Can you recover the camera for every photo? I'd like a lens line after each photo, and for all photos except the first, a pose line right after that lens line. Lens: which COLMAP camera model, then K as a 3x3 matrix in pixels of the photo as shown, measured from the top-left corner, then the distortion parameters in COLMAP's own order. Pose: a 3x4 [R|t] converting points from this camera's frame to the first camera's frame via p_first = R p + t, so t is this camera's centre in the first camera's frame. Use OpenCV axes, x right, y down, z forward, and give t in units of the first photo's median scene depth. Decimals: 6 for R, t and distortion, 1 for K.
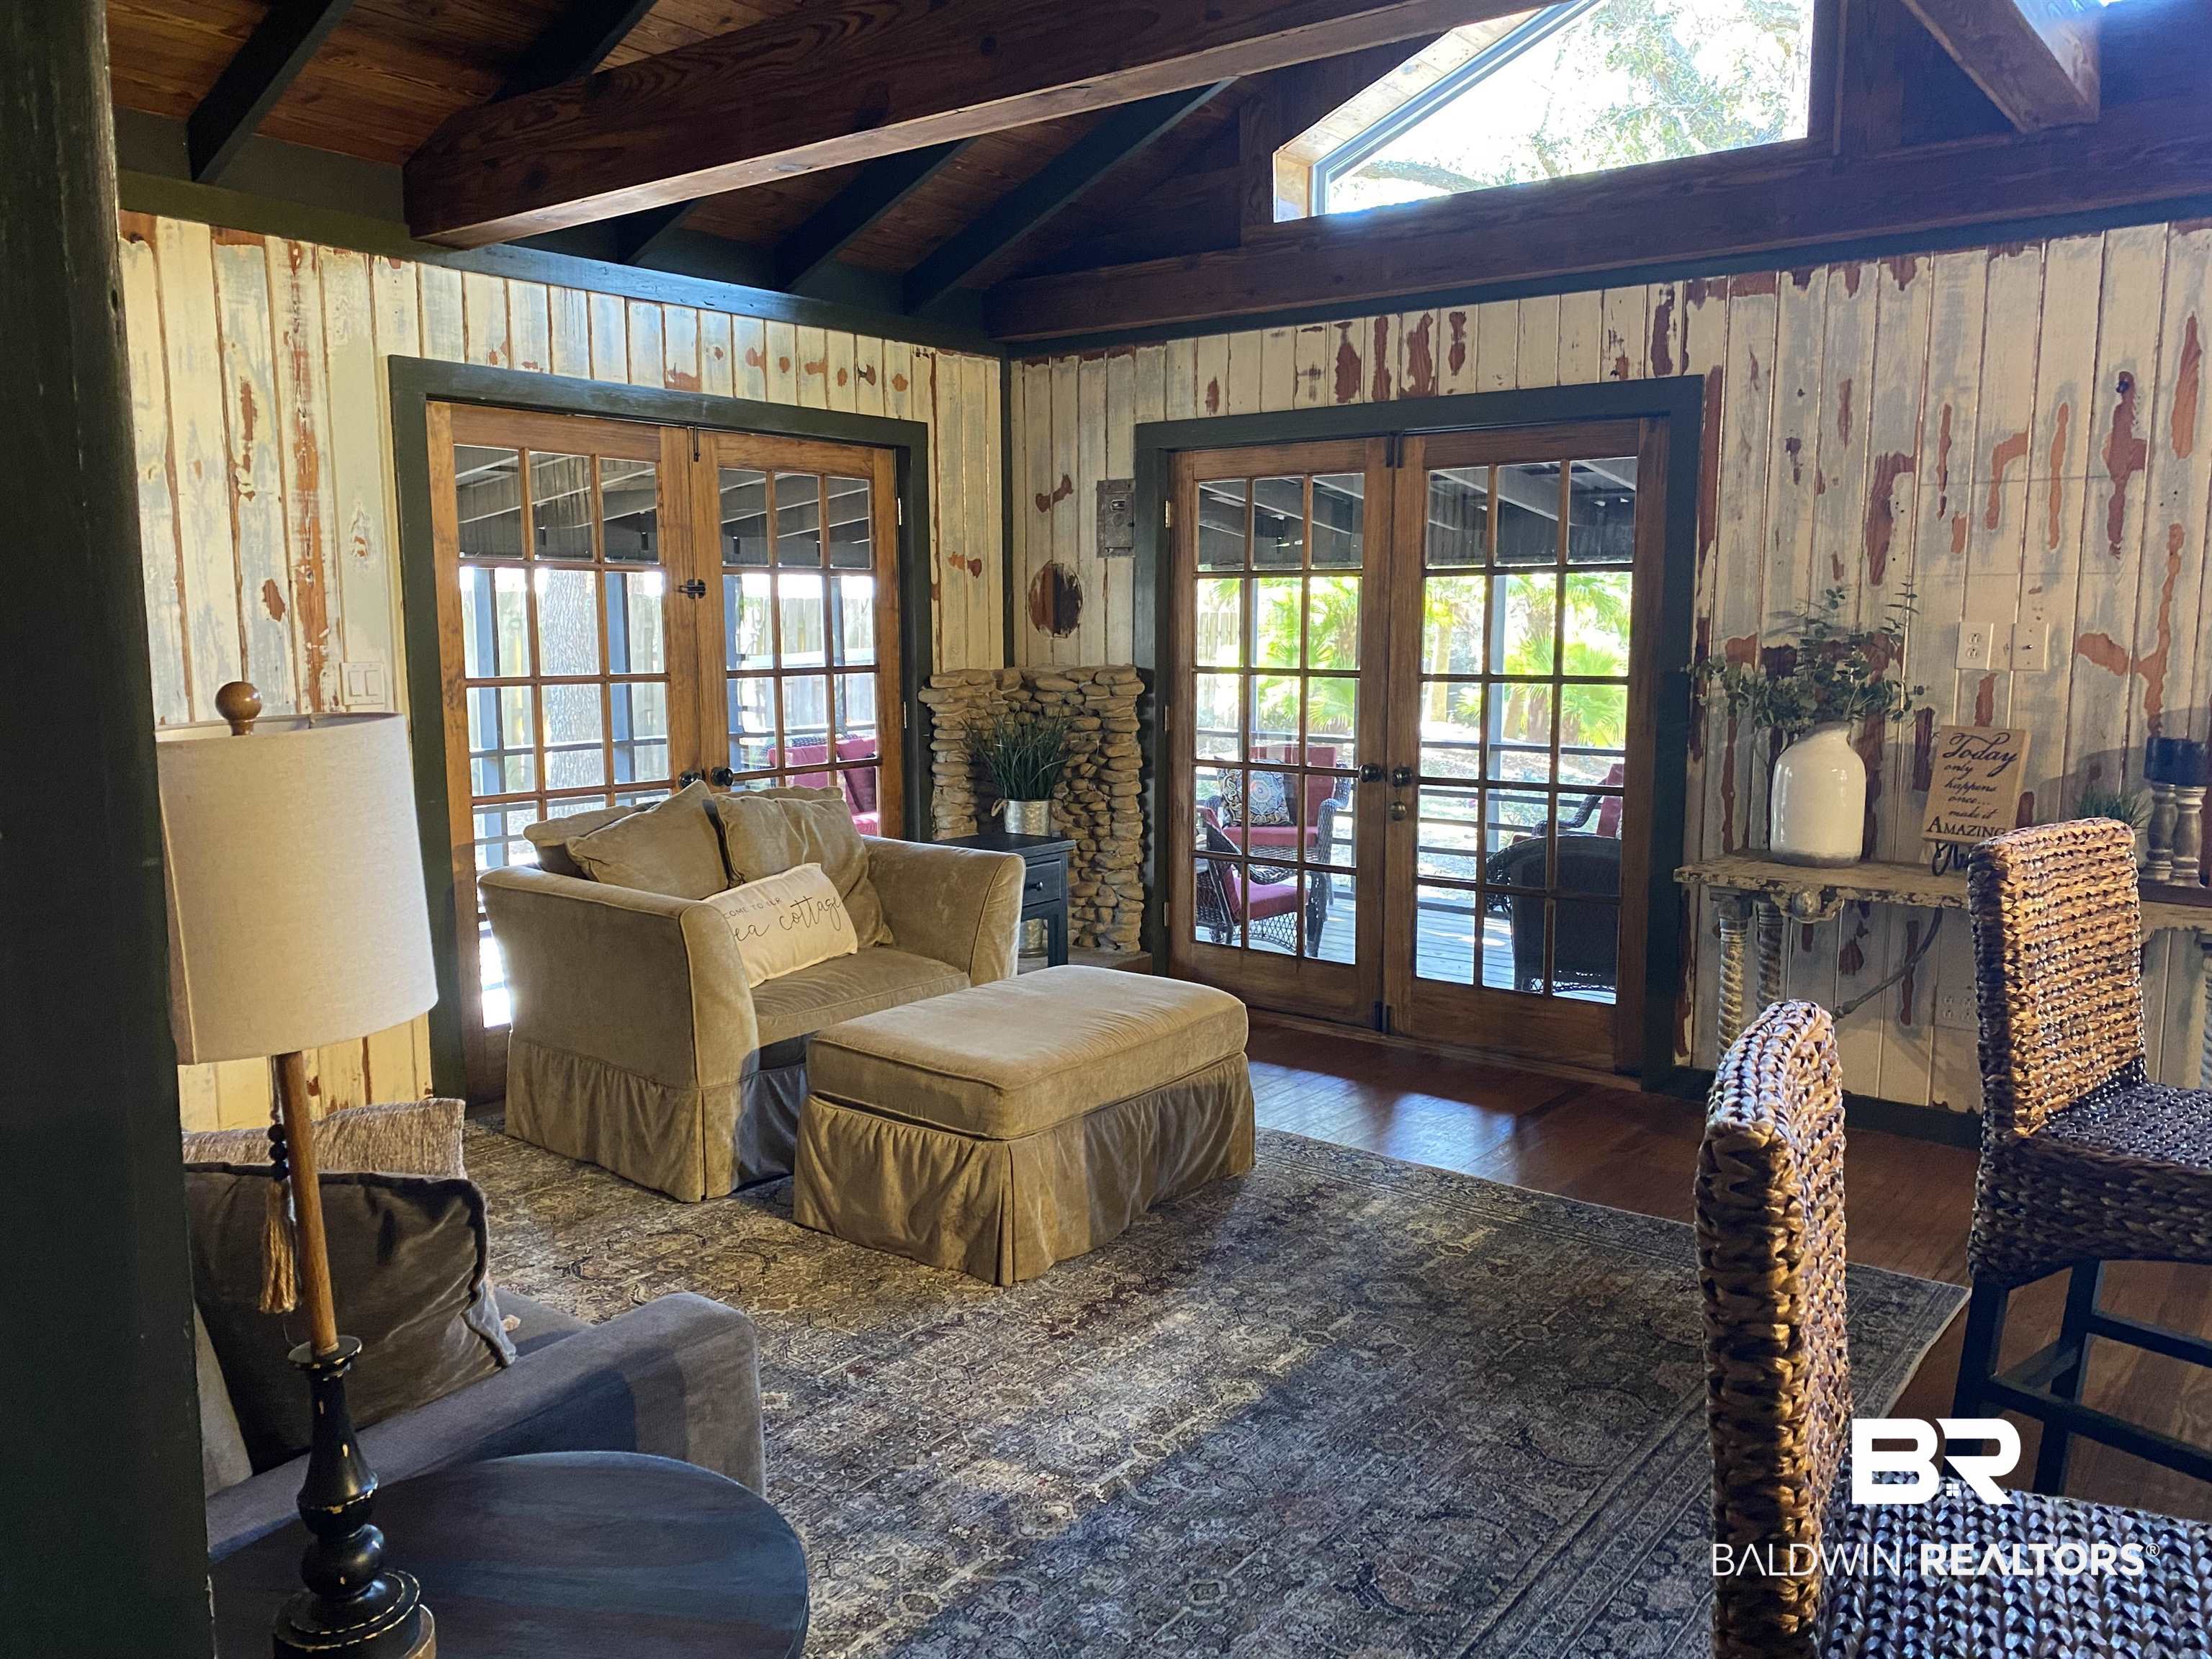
lens RADIAL K [[1680.7, 0, 1109.7], [0, 1680.7, 828.2], [0, 0, 1]] dist [0.045528, -0.043472]
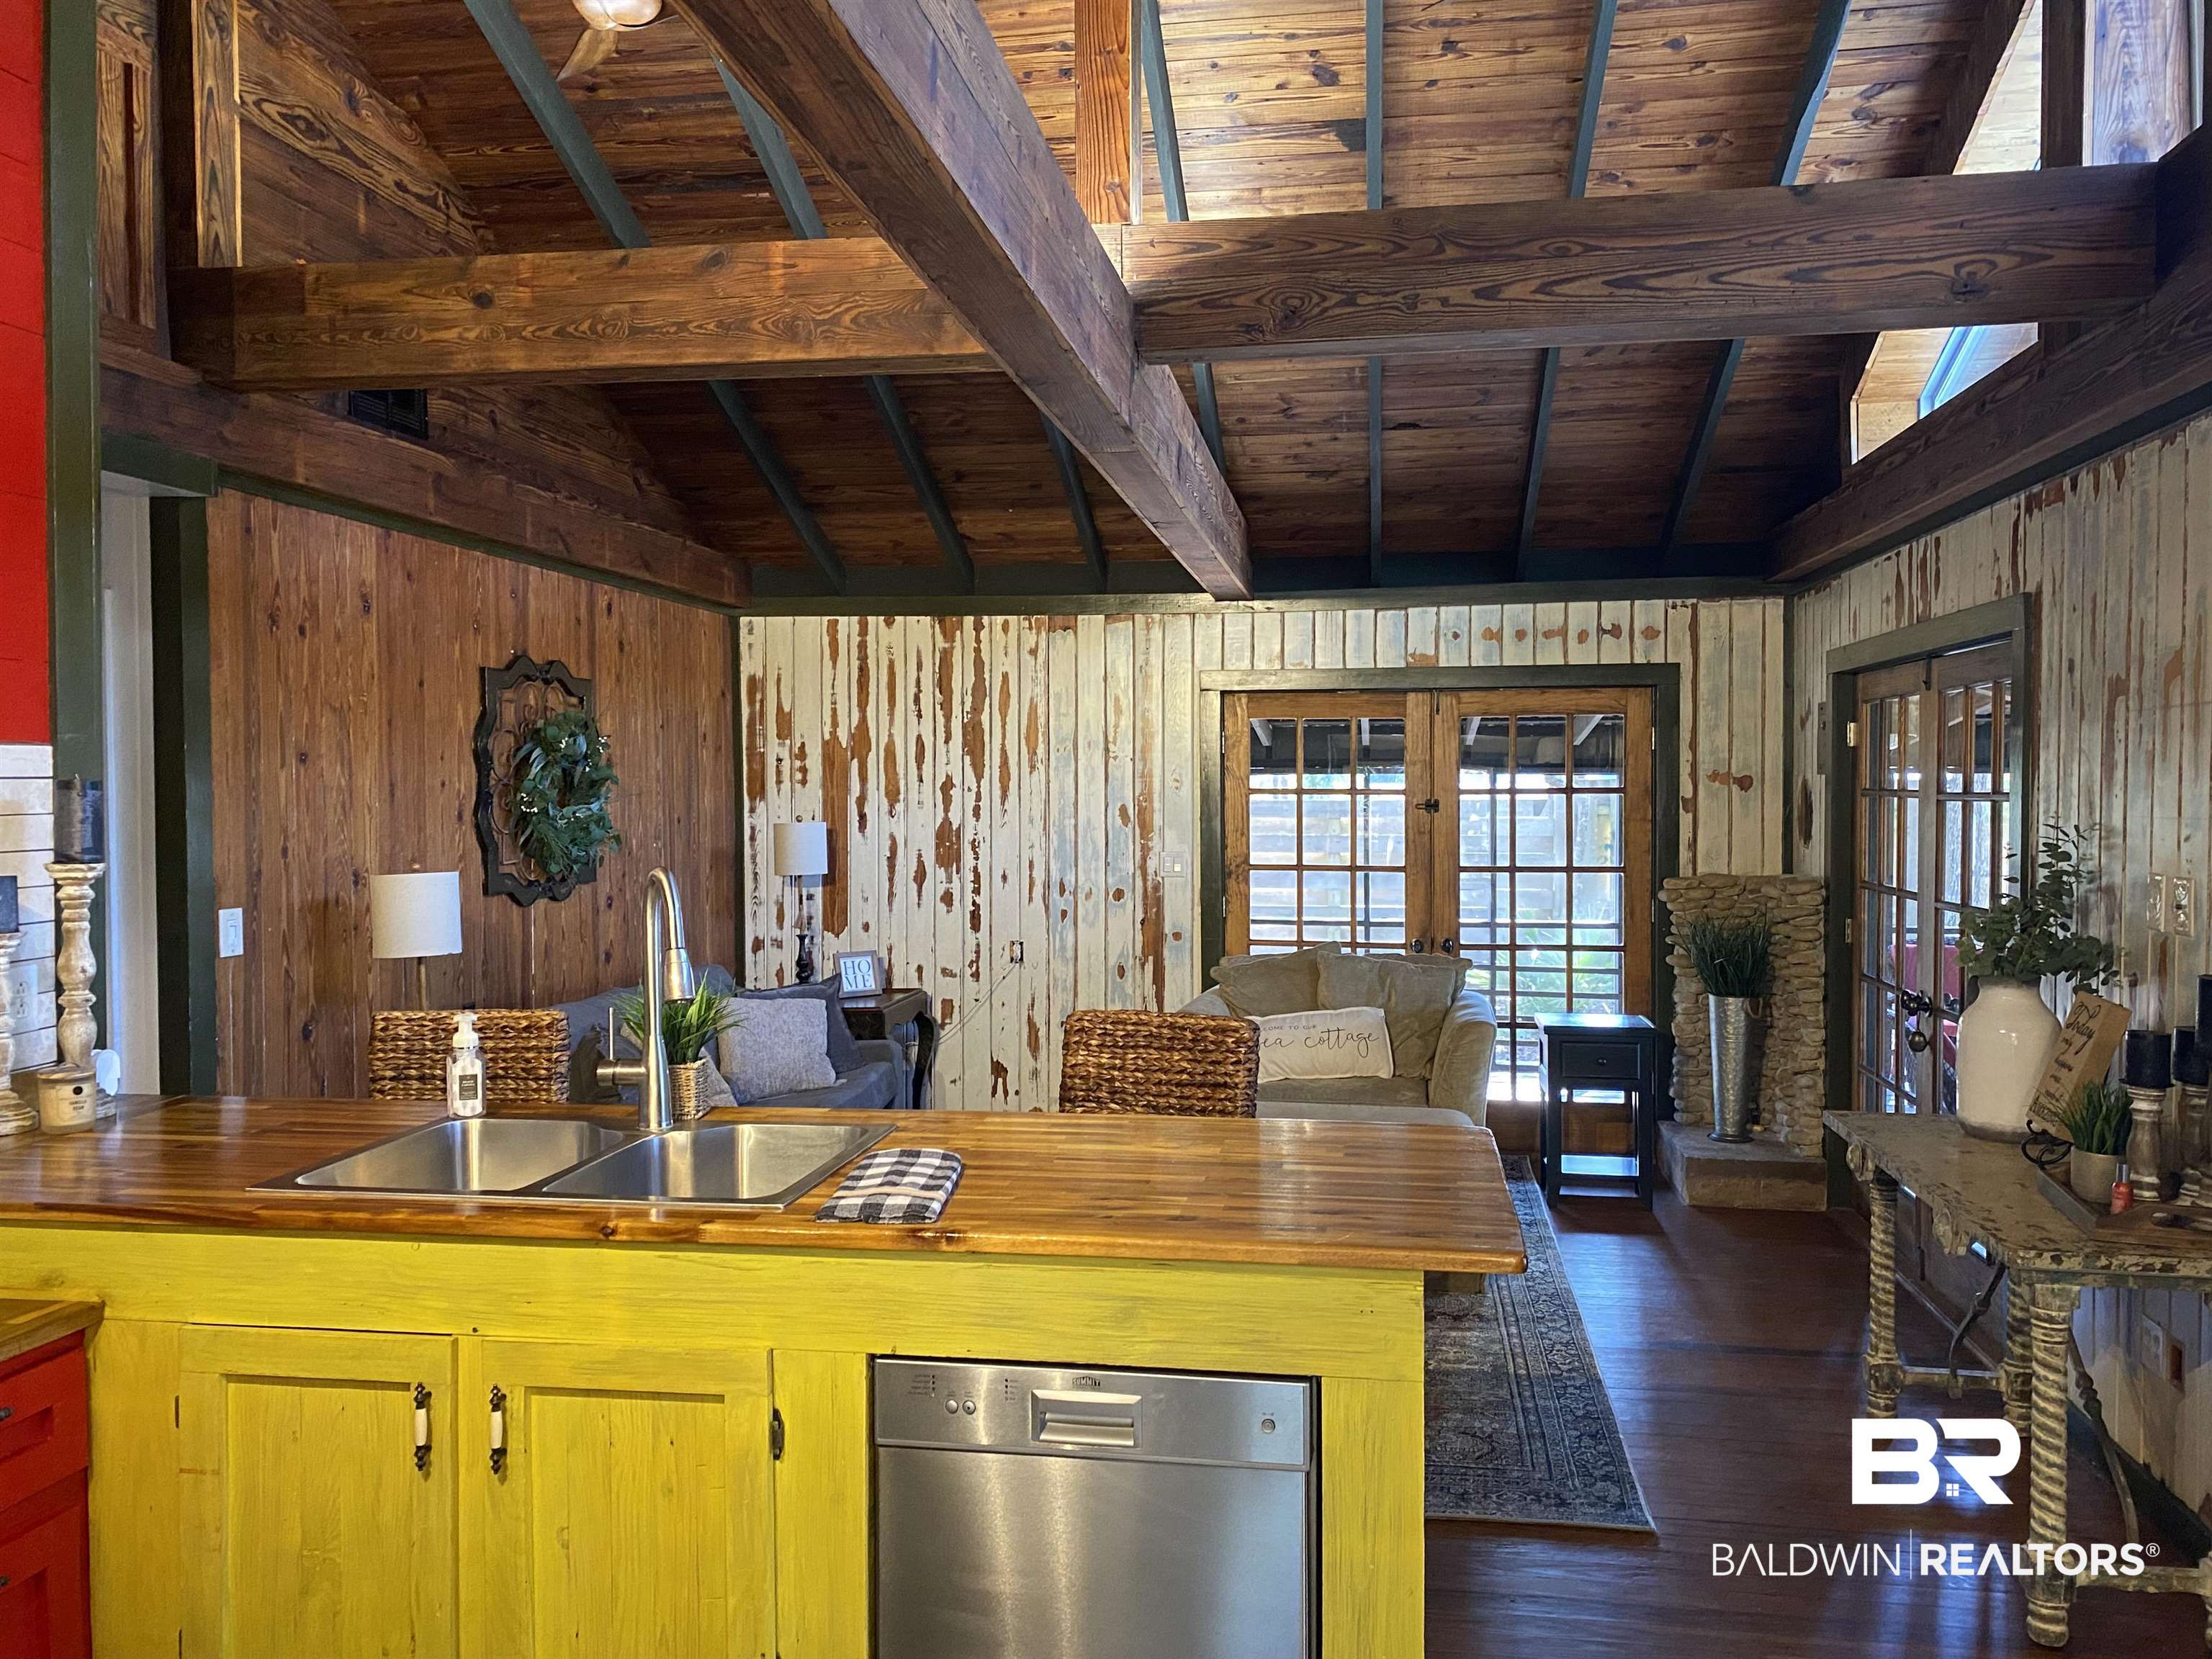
lens RADIAL K [[1680.7, 0, 1110.5], [0, 1680.7, 809.4], [0, 0, 1]] dist [0.045528, -0.043472]
pose [[0.476354, 0.012099, -0.879170, 1.013700], [-0.111659, 0.992642, -0.046839, -0.056477], [0.872135, 0.120479, 0.474200, 0.155408]]
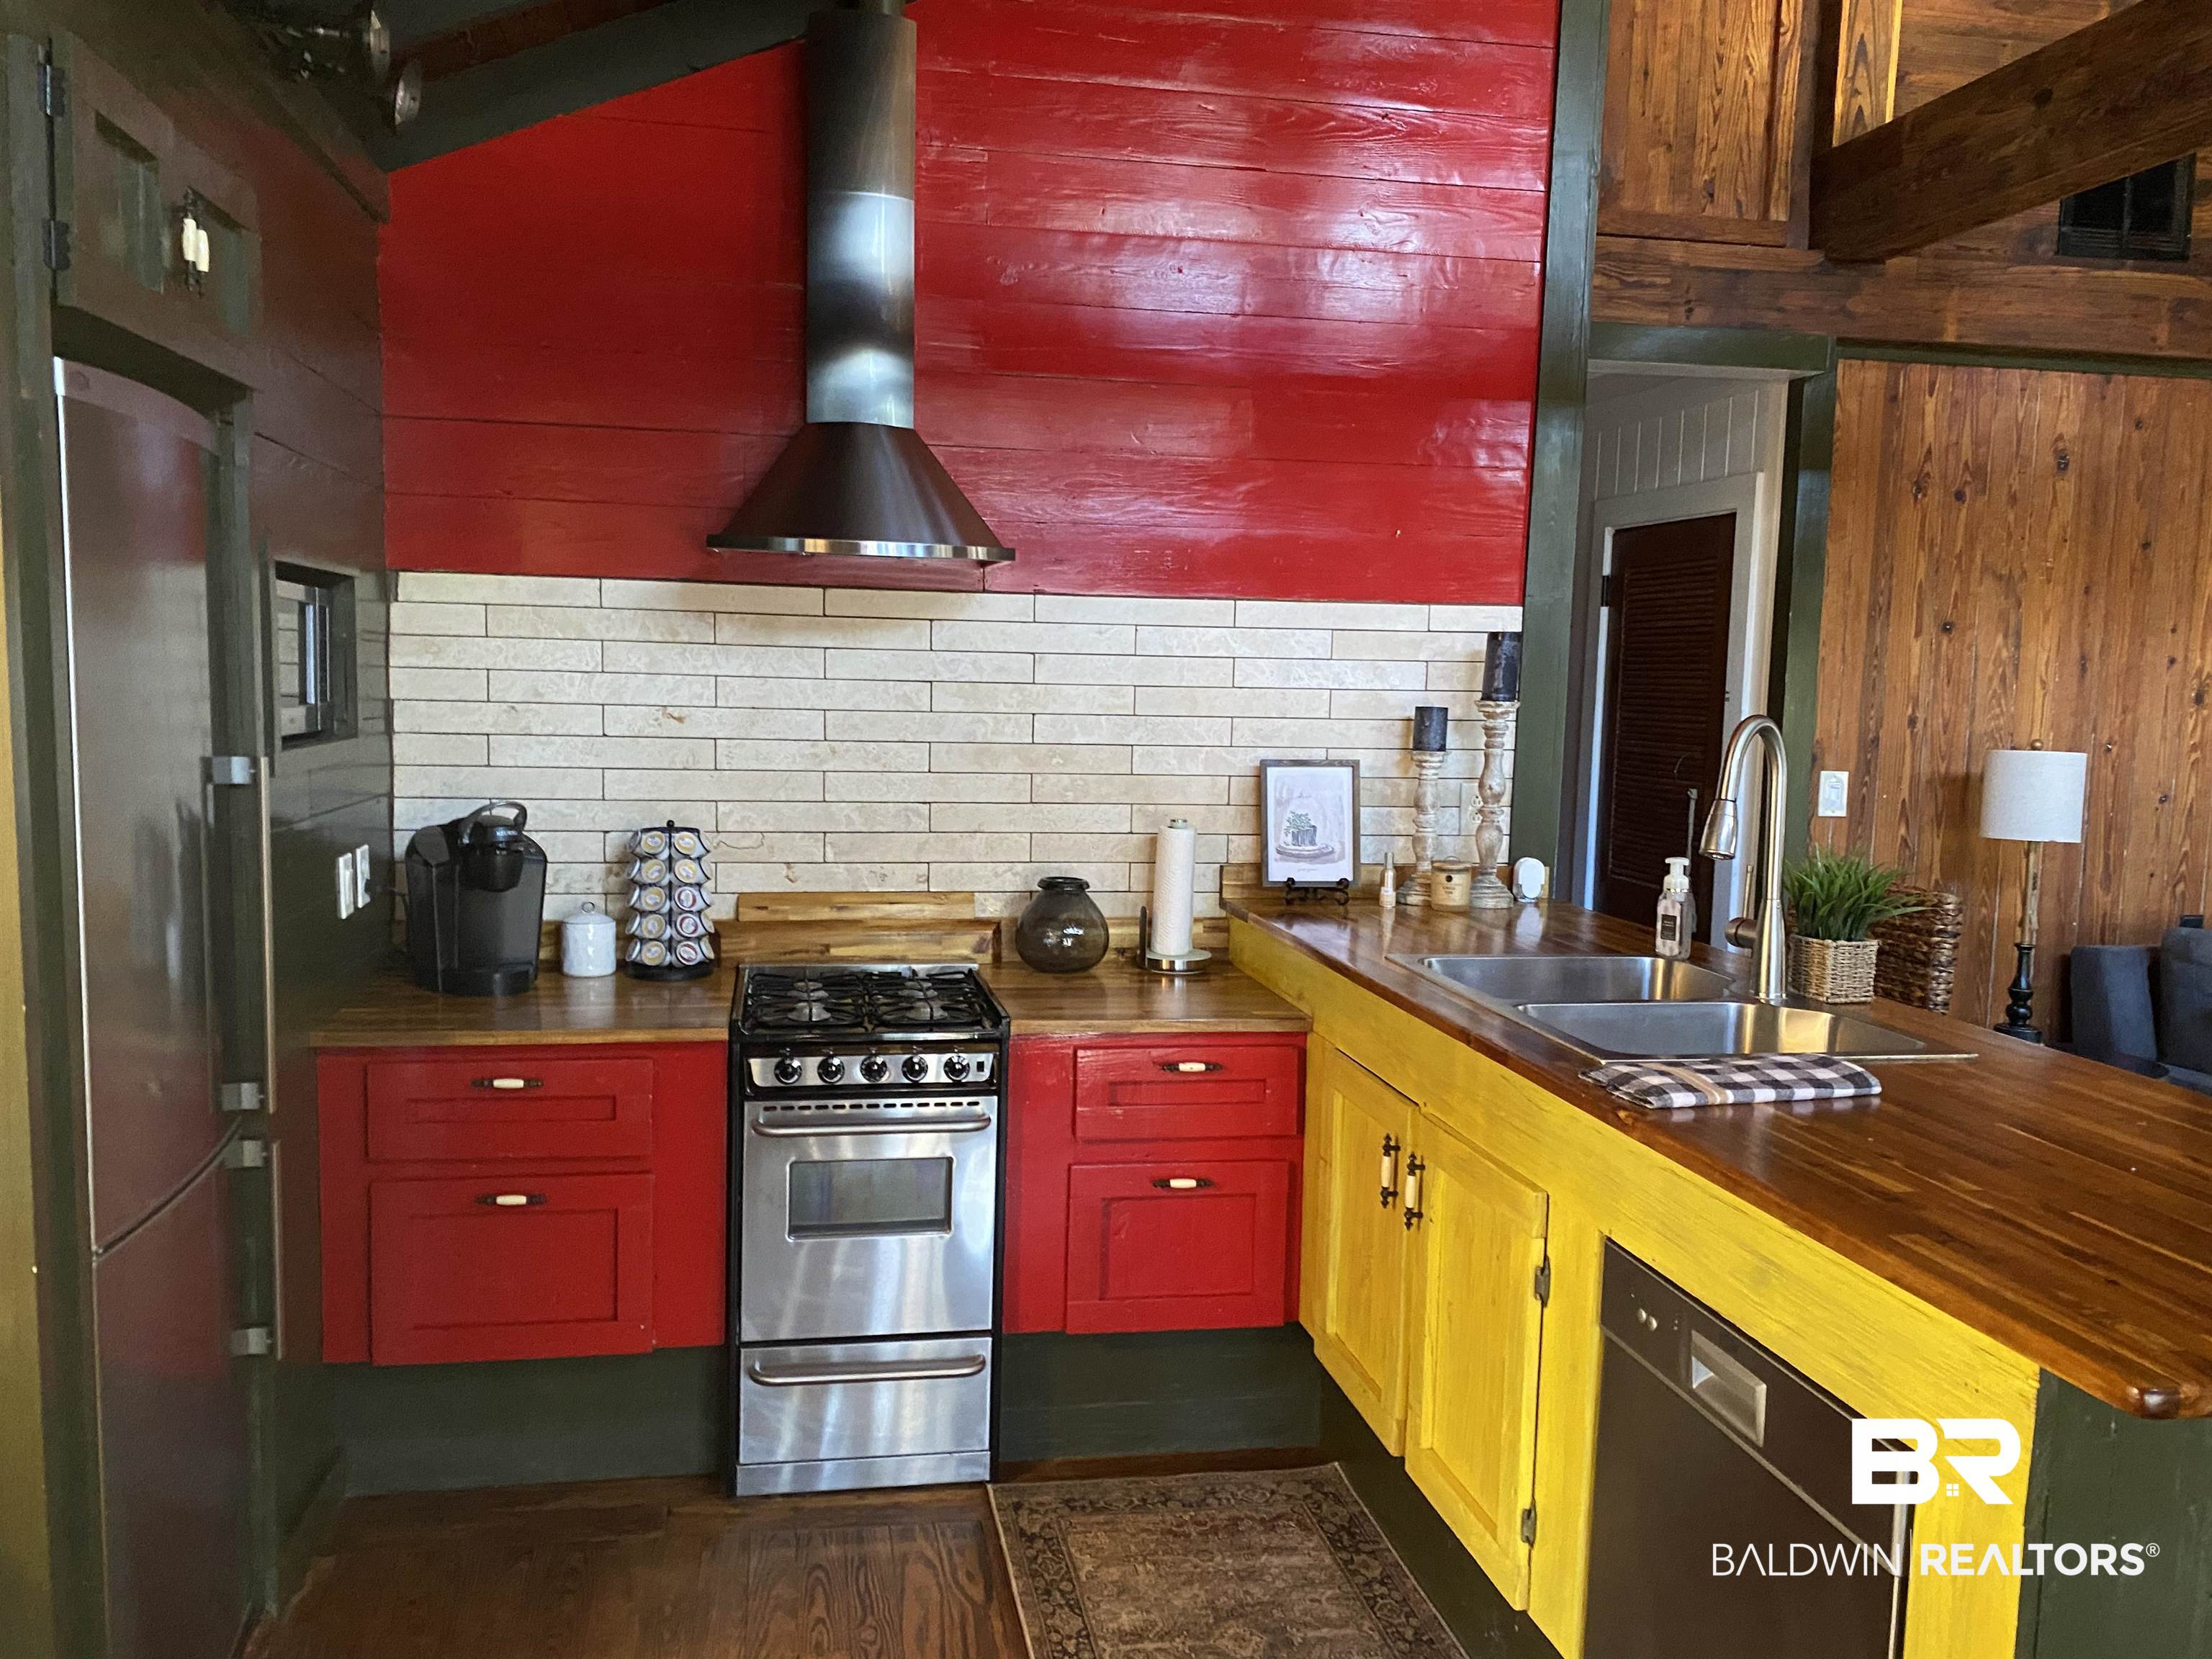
lens RADIAL K [[1680.7, 0, 1099.4], [0, 1680.7, 834.1], [0, 0, 1]] dist [0.045528, -0.043472]
pose [[-0.675836, 0.054490, -0.735035, 0.964519], [-0.121705, 0.975324, 0.184206, -0.086775], [0.726935, 0.213951, -0.652527, 0.547684]]
